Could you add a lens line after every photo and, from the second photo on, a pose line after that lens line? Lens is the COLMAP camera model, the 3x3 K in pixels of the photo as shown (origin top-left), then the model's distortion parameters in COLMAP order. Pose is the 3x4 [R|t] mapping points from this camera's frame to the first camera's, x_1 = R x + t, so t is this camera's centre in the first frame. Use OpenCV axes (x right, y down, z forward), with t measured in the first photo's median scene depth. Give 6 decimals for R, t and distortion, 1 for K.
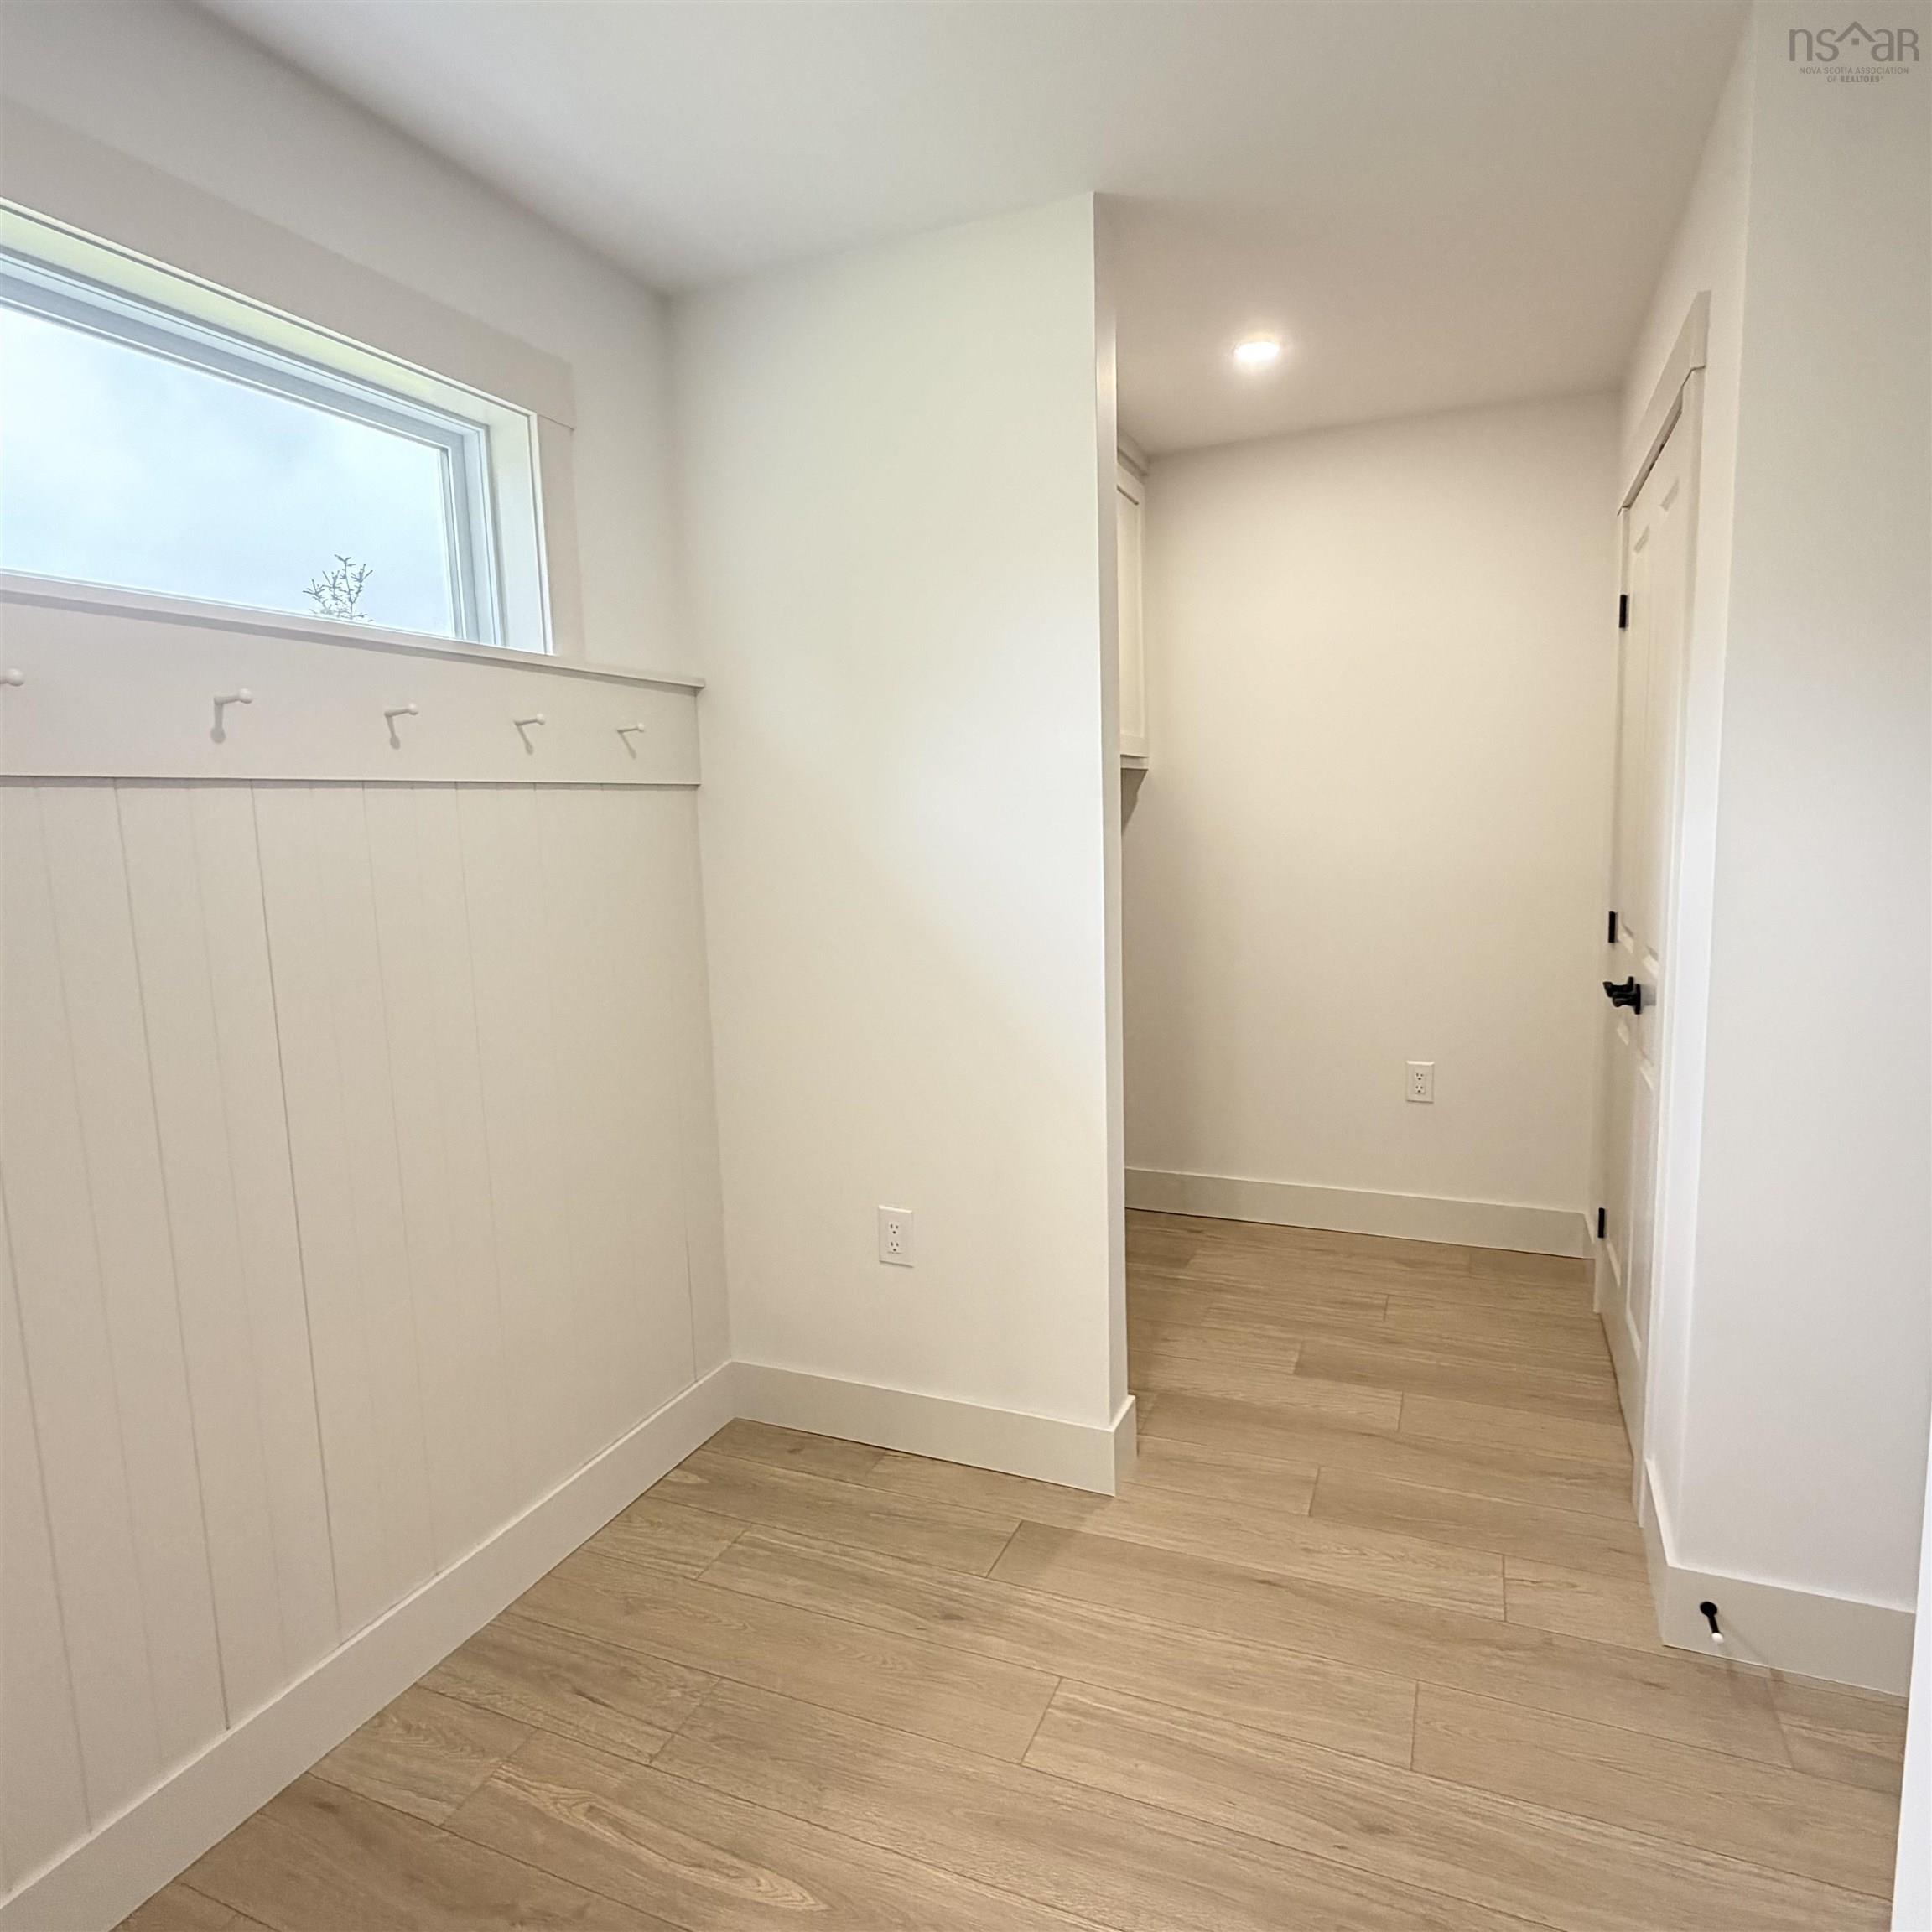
lens RADIAL K [[1204.7, 0, 966.0], [0, 1204.7, 966.0], [0, 0, 1]] dist [-0.002170, -0.000329]
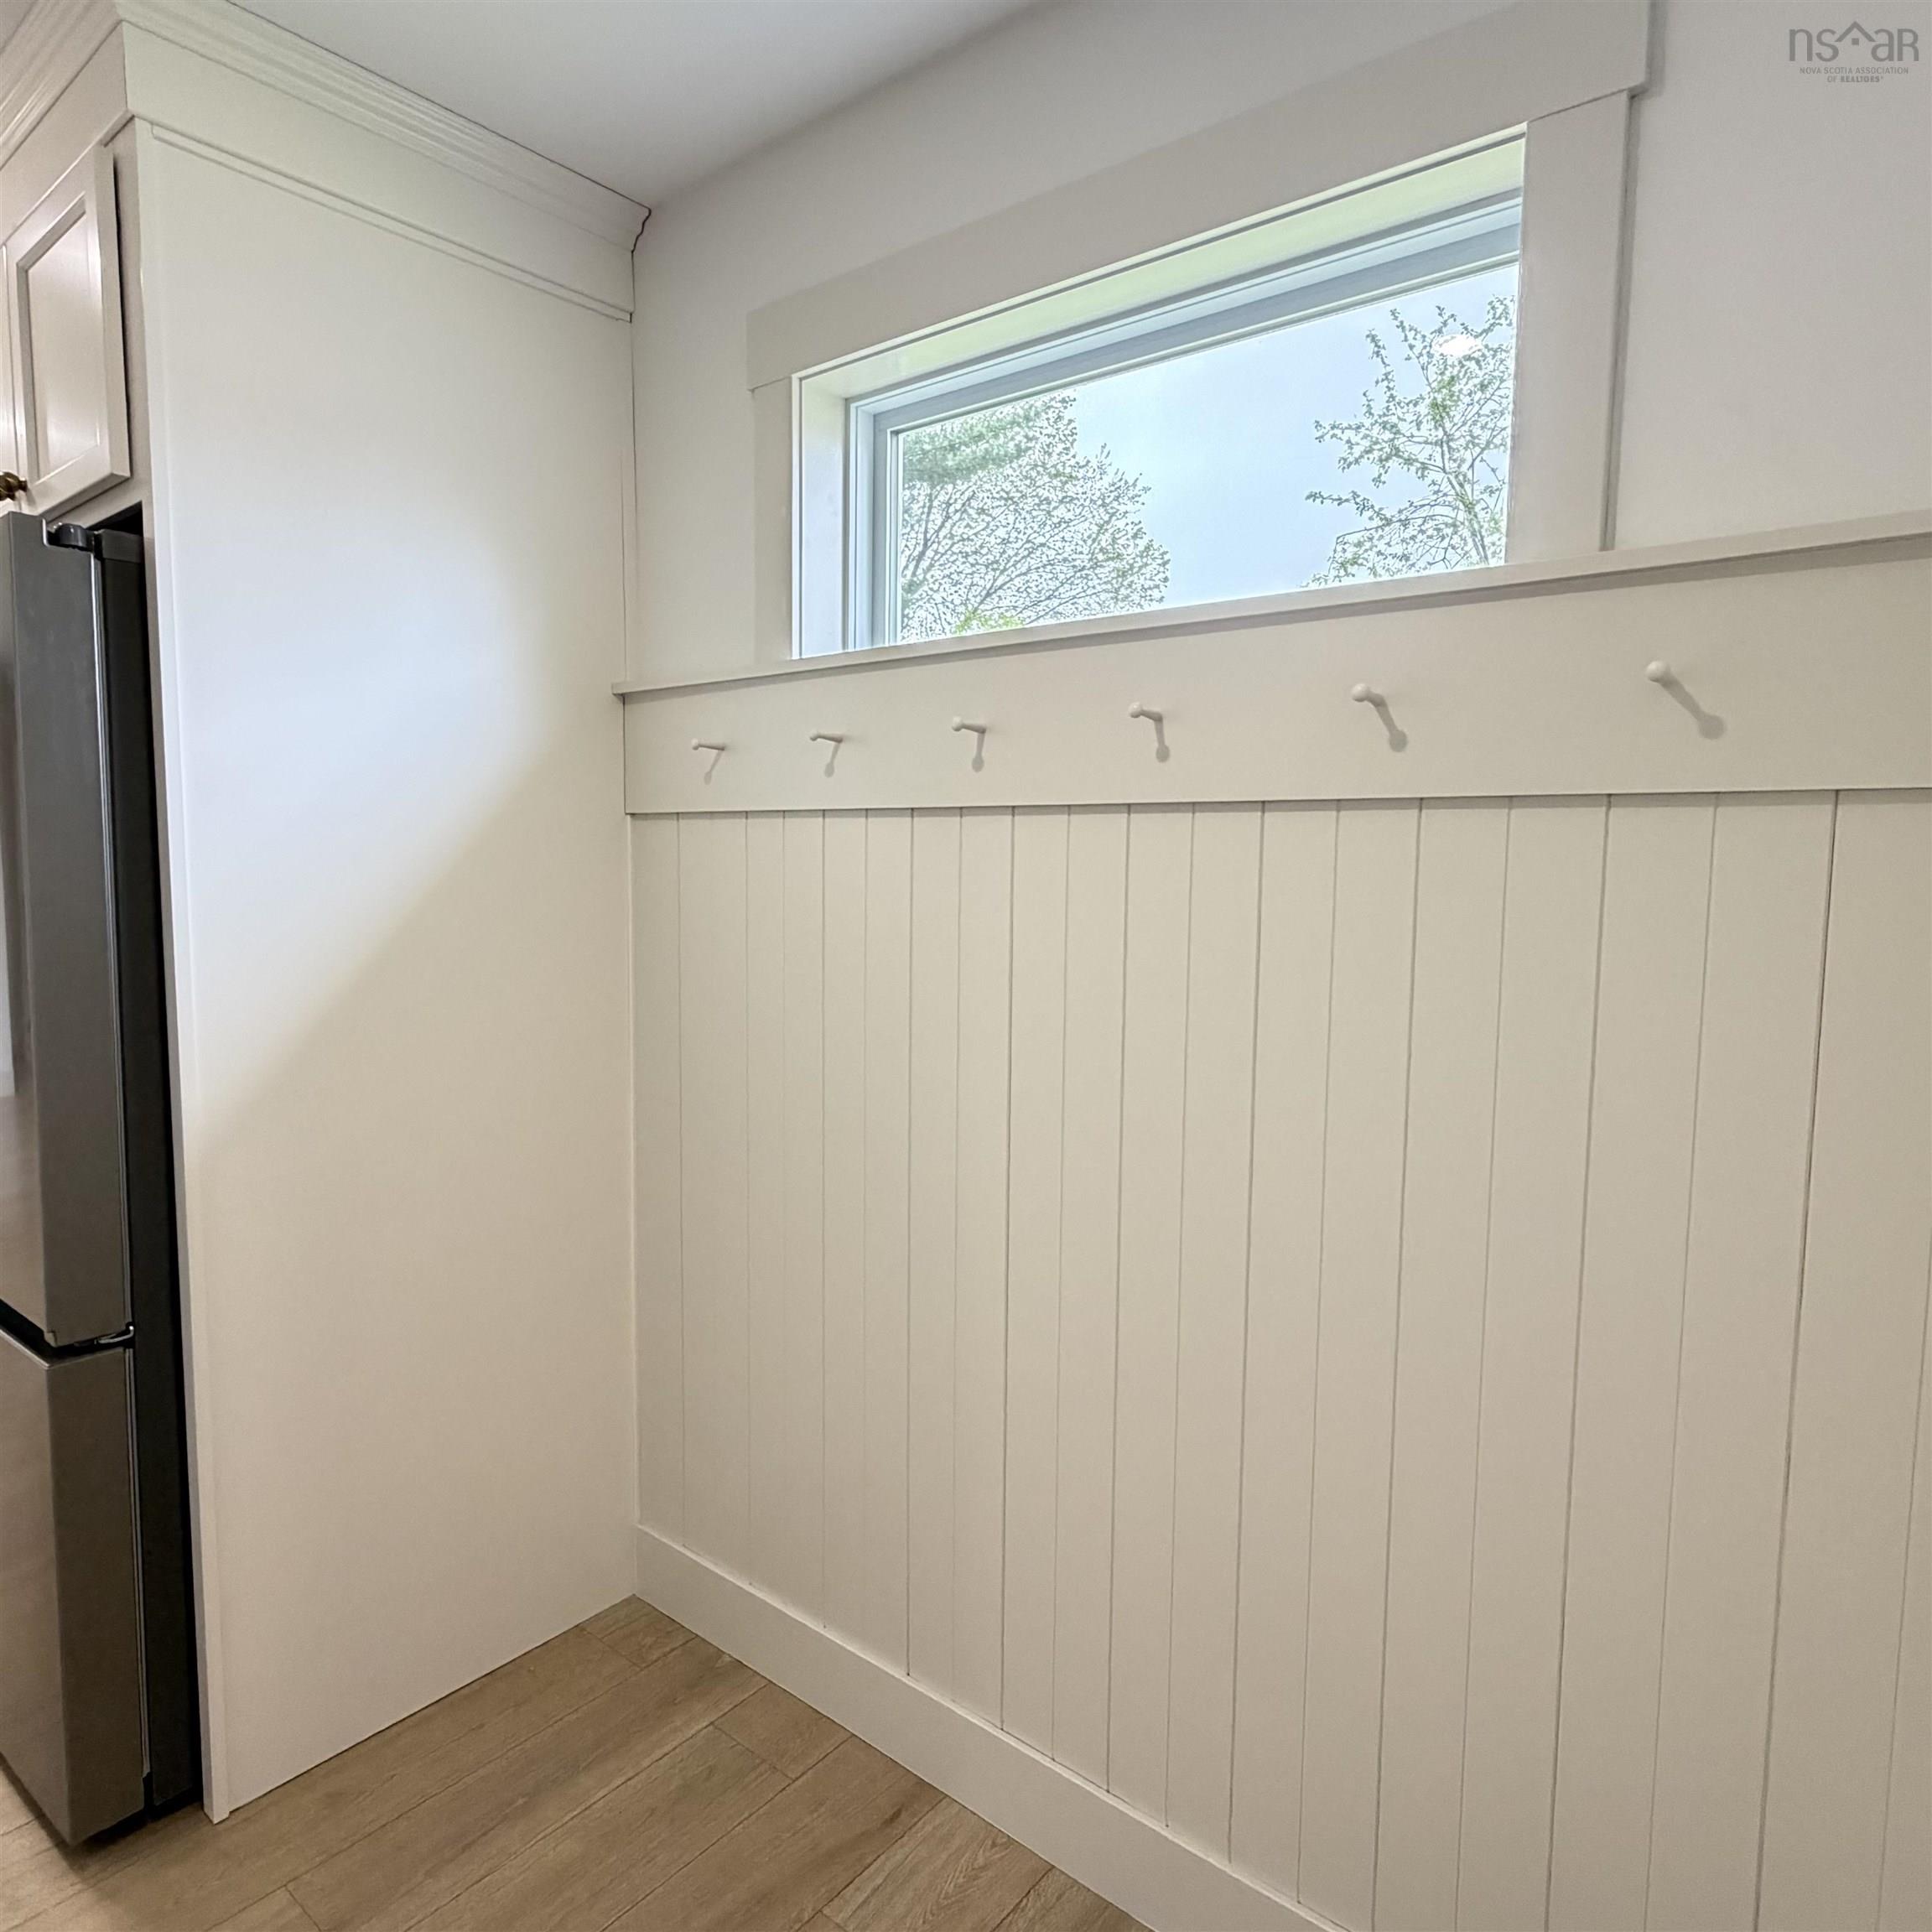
lens RADIAL K [[1260.3, 0, 966.0], [0, 1260.3, 966.0], [0, 0, 1]] dist [0.028126, -0.000608]
pose [[-0.275641, 0.112681, -0.954633, 0.364300], [-0.126043, 0.980295, 0.152103, -0.162157], [0.952961, 0.162251, -0.256007, 1.129203]]
